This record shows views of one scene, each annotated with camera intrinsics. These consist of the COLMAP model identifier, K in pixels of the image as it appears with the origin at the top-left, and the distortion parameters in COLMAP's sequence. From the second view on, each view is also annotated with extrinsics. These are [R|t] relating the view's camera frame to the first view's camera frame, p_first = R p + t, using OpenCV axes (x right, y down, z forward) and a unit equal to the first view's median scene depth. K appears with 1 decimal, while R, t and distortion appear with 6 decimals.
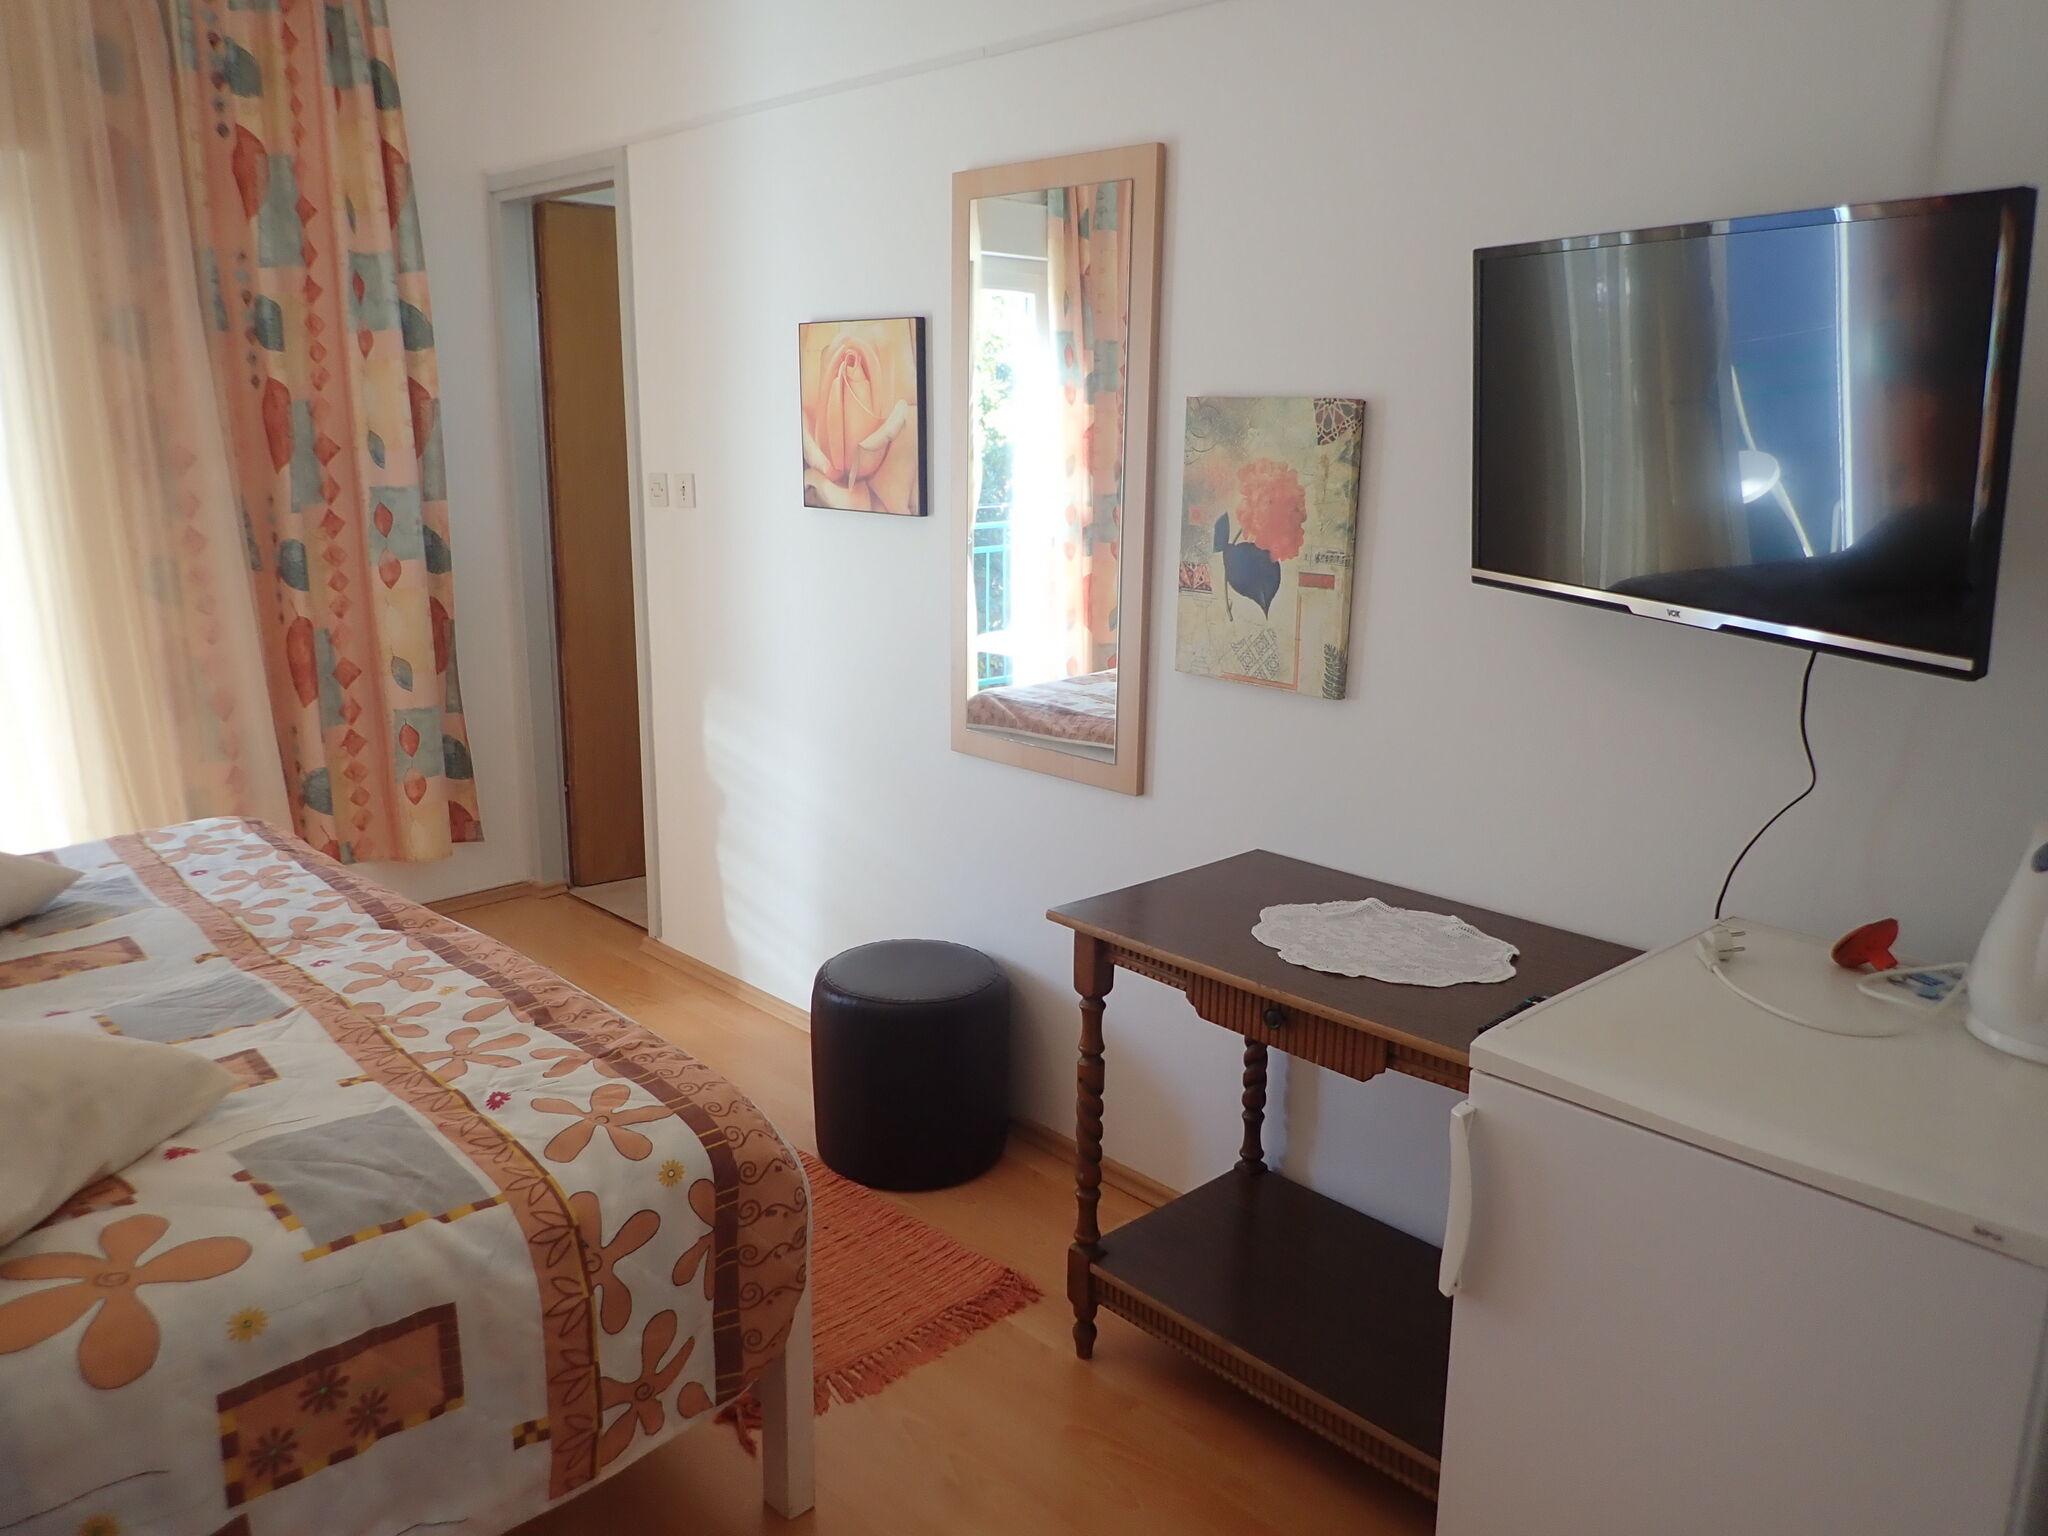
lens RADIAL K [[1495.3, 0, 1011.8], [0, 1495.3, 784.4], [0, 0, 1]] dist [0.001289, -0.004371]
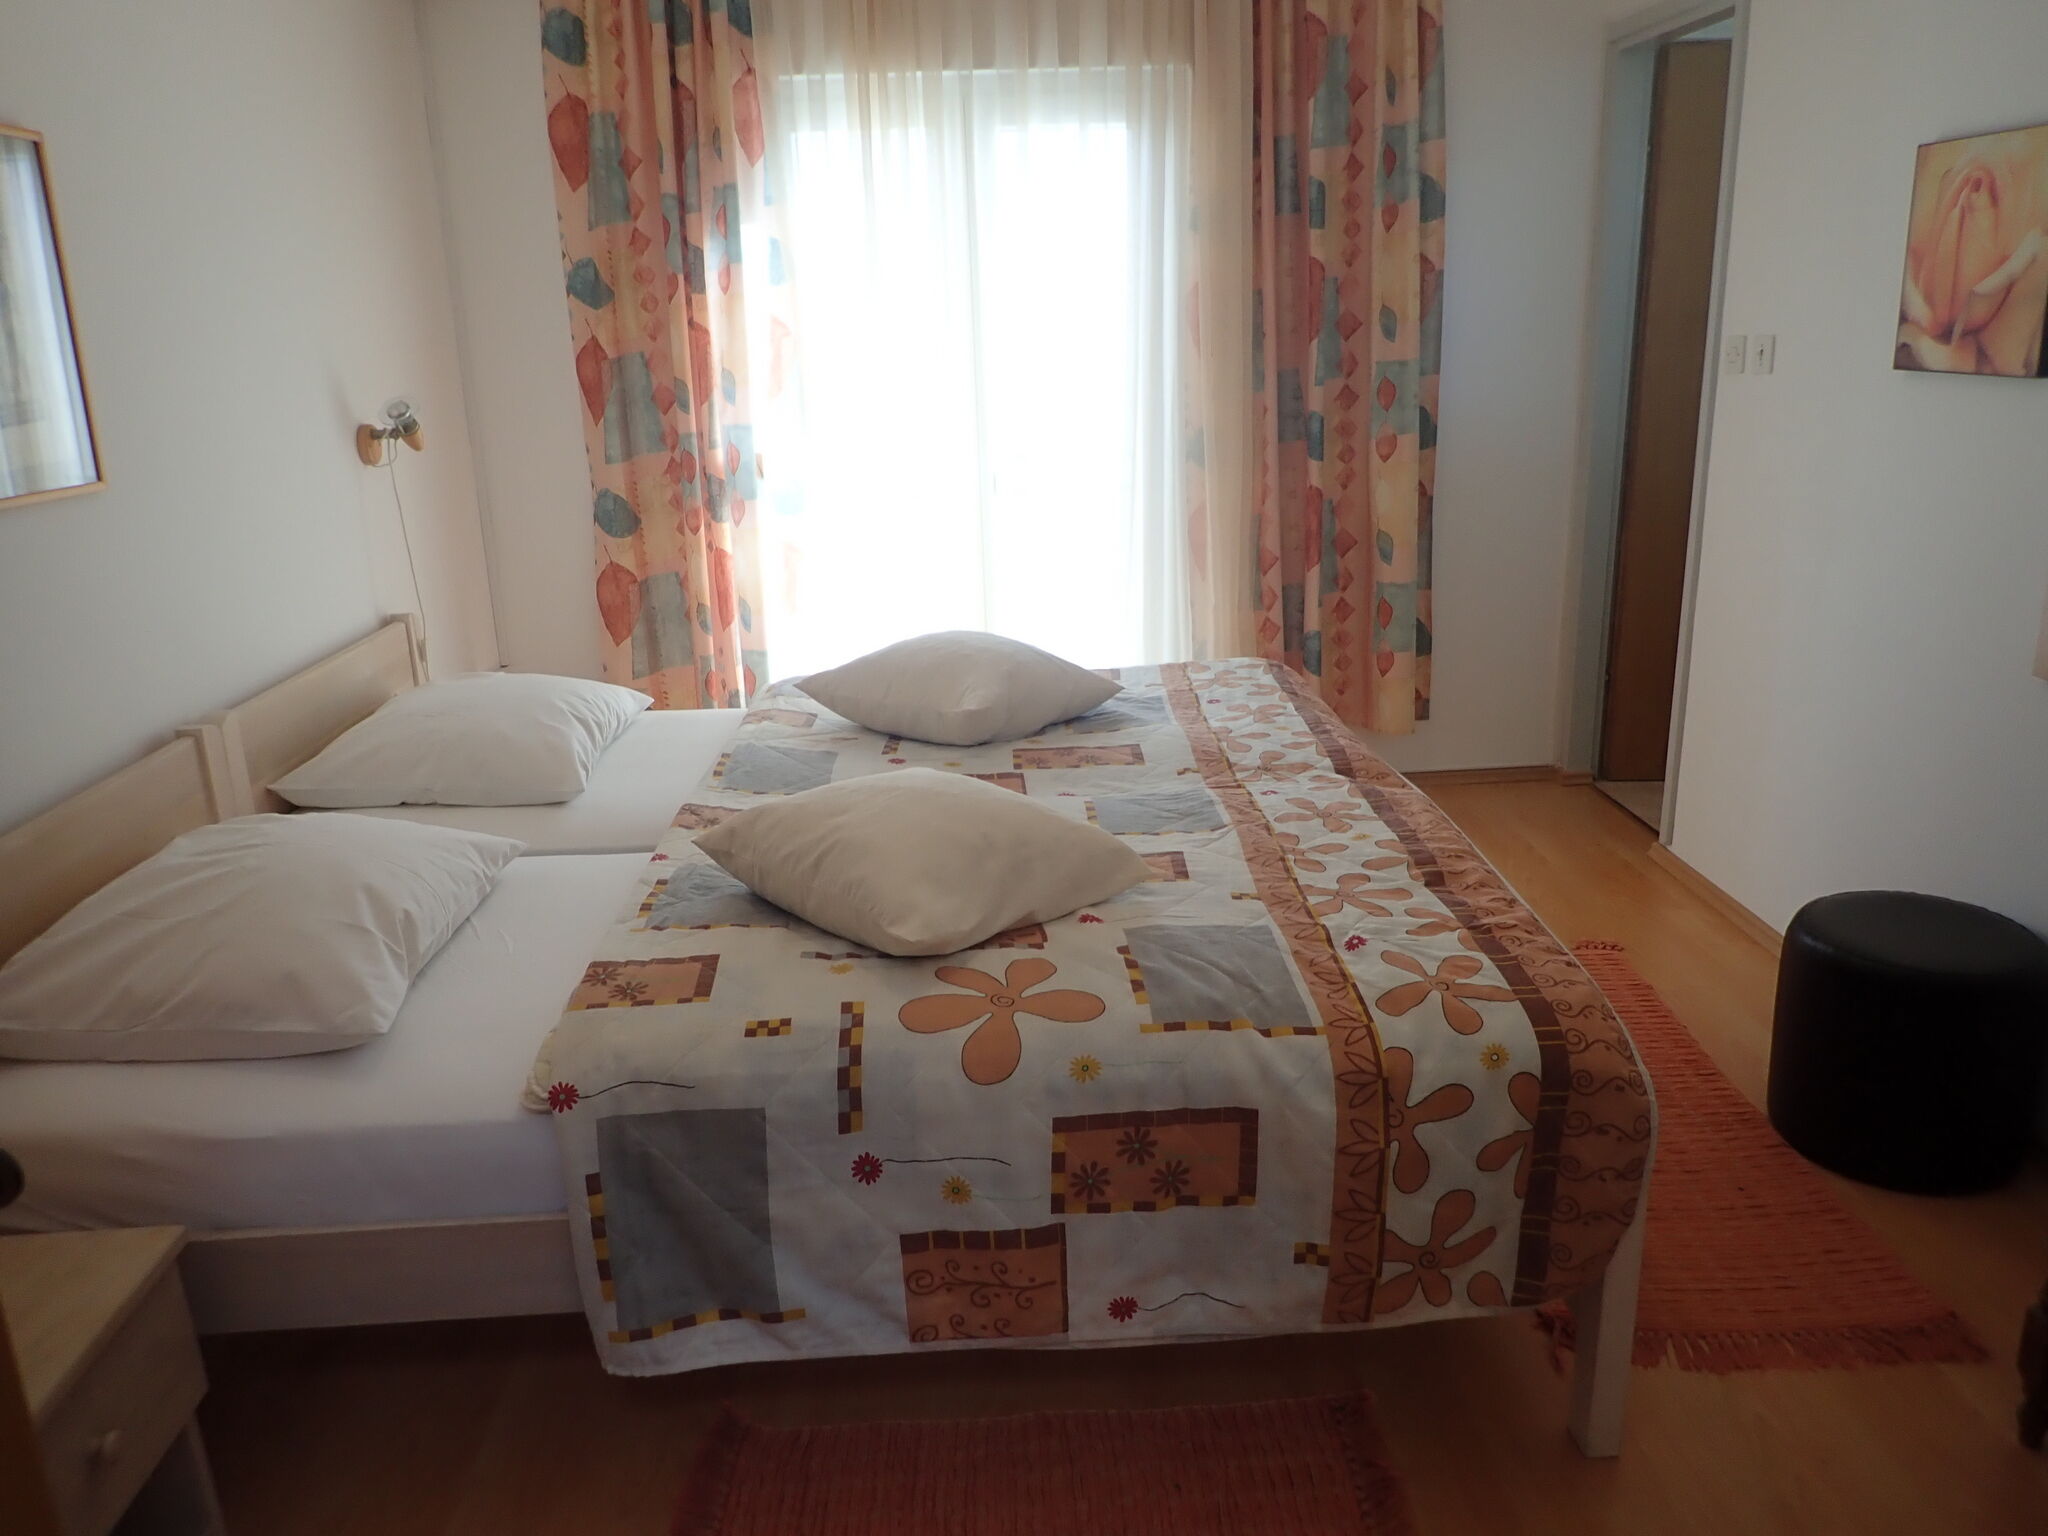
lens RADIAL K [[1495.3, 0, 1009.5], [0, 1495.3, 757.2], [0, 0, 1]] dist [0.001289, -0.004371]
pose [[0.738530, 0.151869, -0.656893, 0.127410], [-0.115219, 0.988397, 0.098972, 0.007975], [0.664302, 0.002593, 0.747460, 0.059991]]
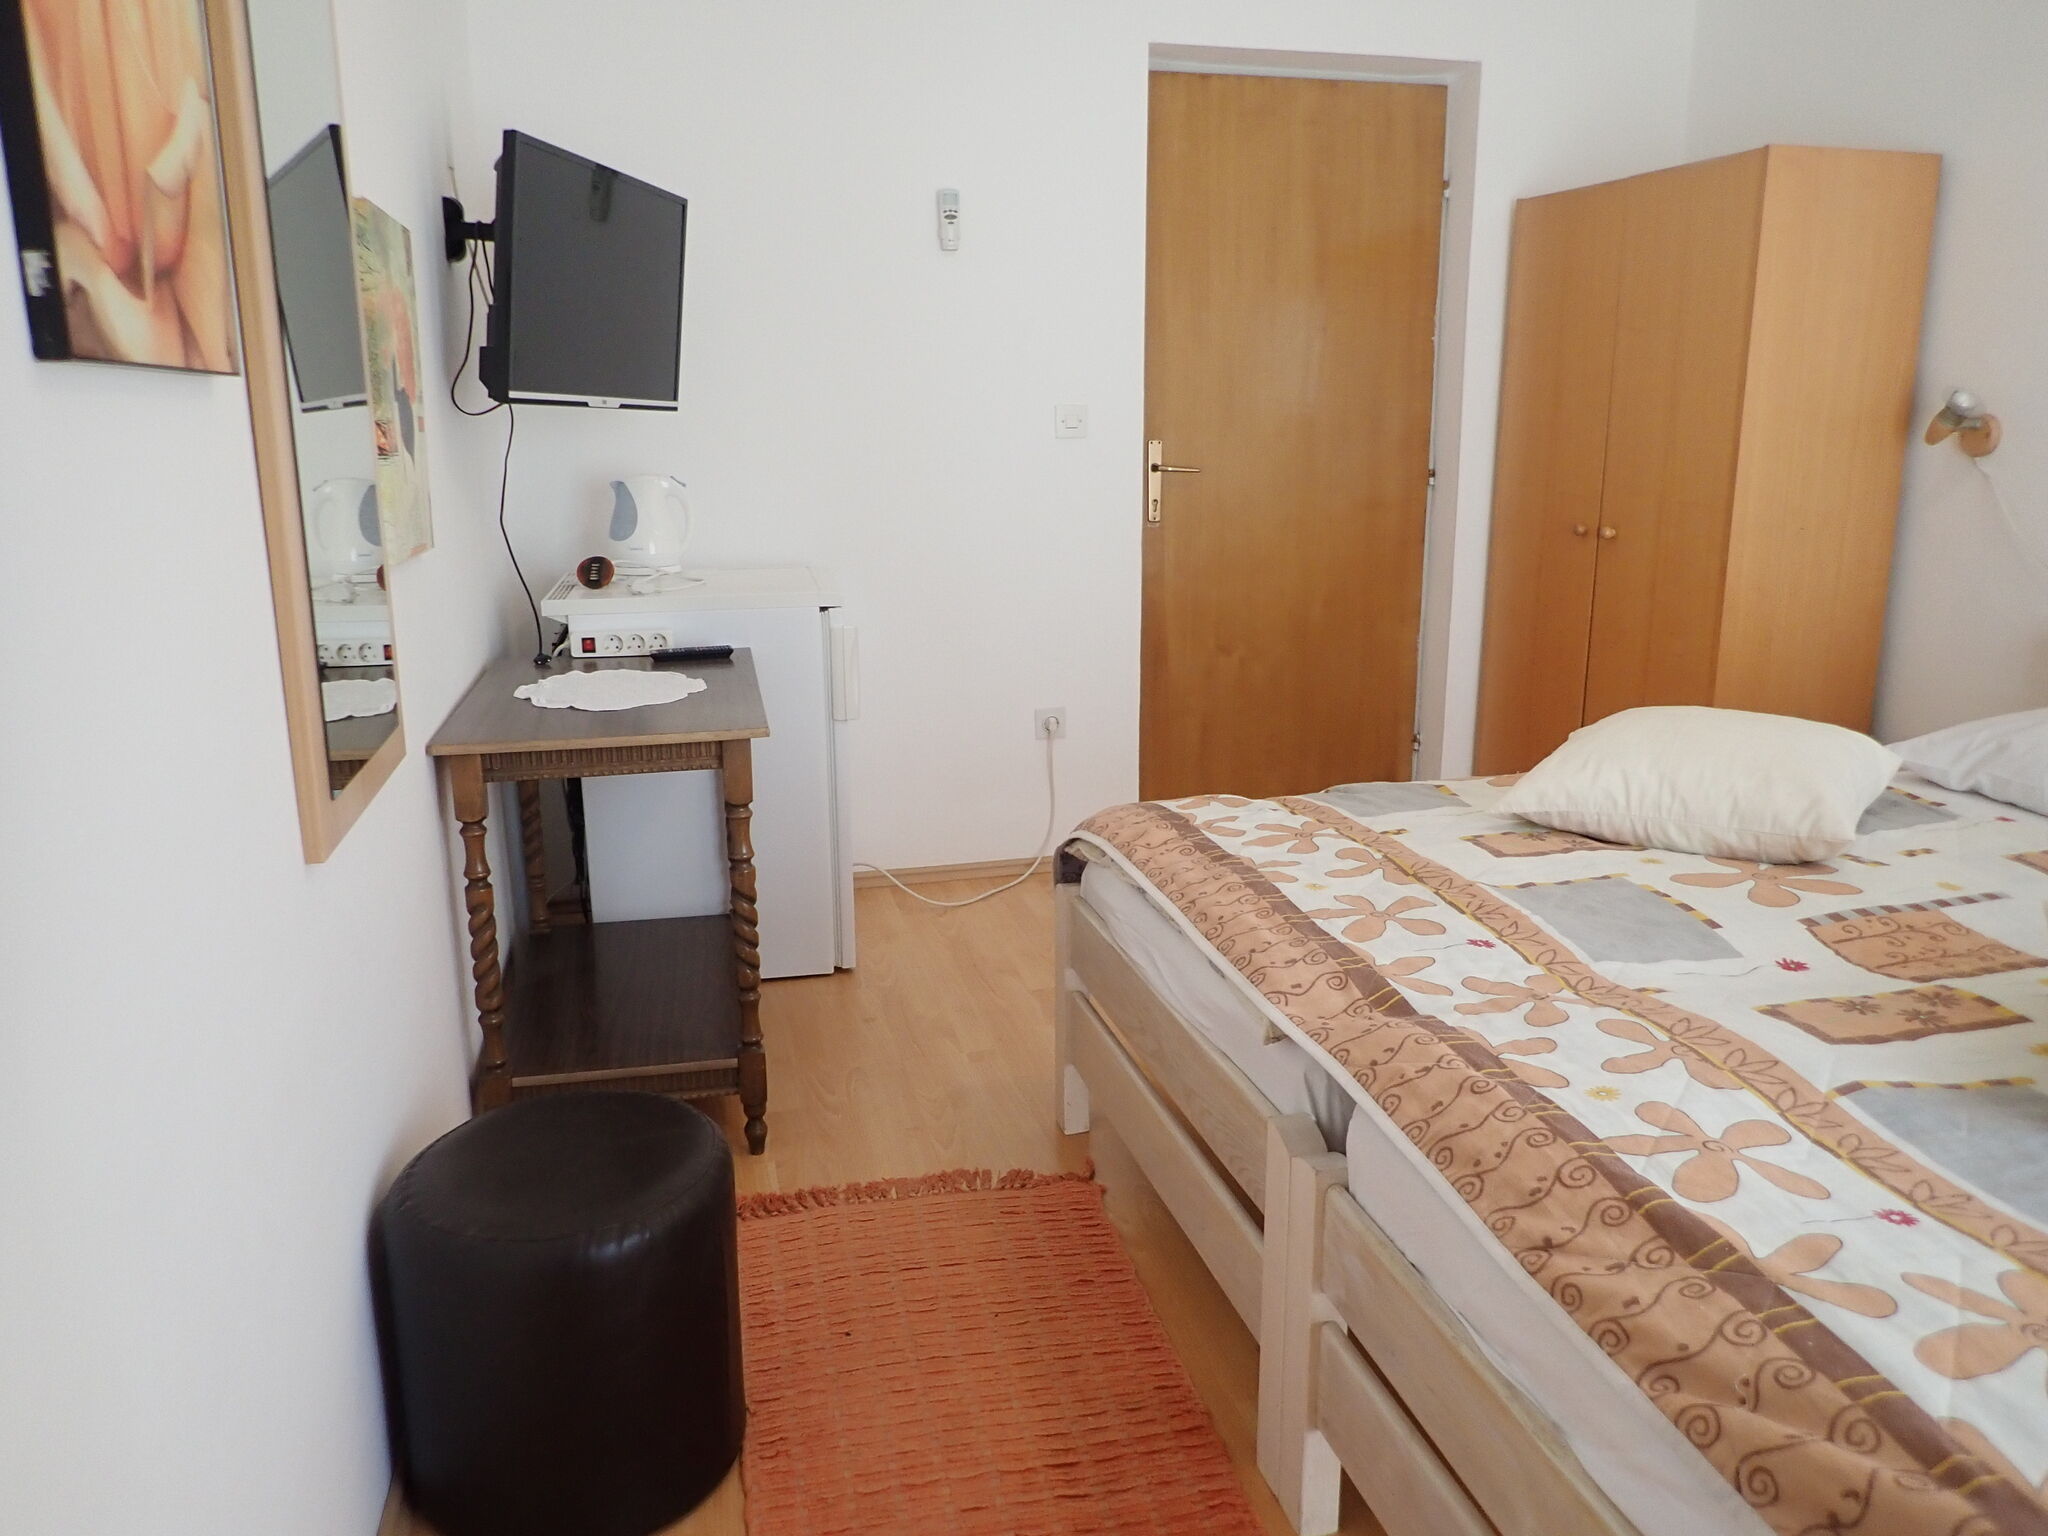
lens RADIAL K [[1495.3, 0, 1020.5], [0, 1495.3, 758.0], [0, 0, 1]] dist [0.001289, -0.004371]
pose [[-0.858306, -0.122210, 0.498373, -0.699718], [0.119329, 0.897063, 0.425487, -0.345010], [-0.499070, 0.424668, -0.755371, 1.834311]]
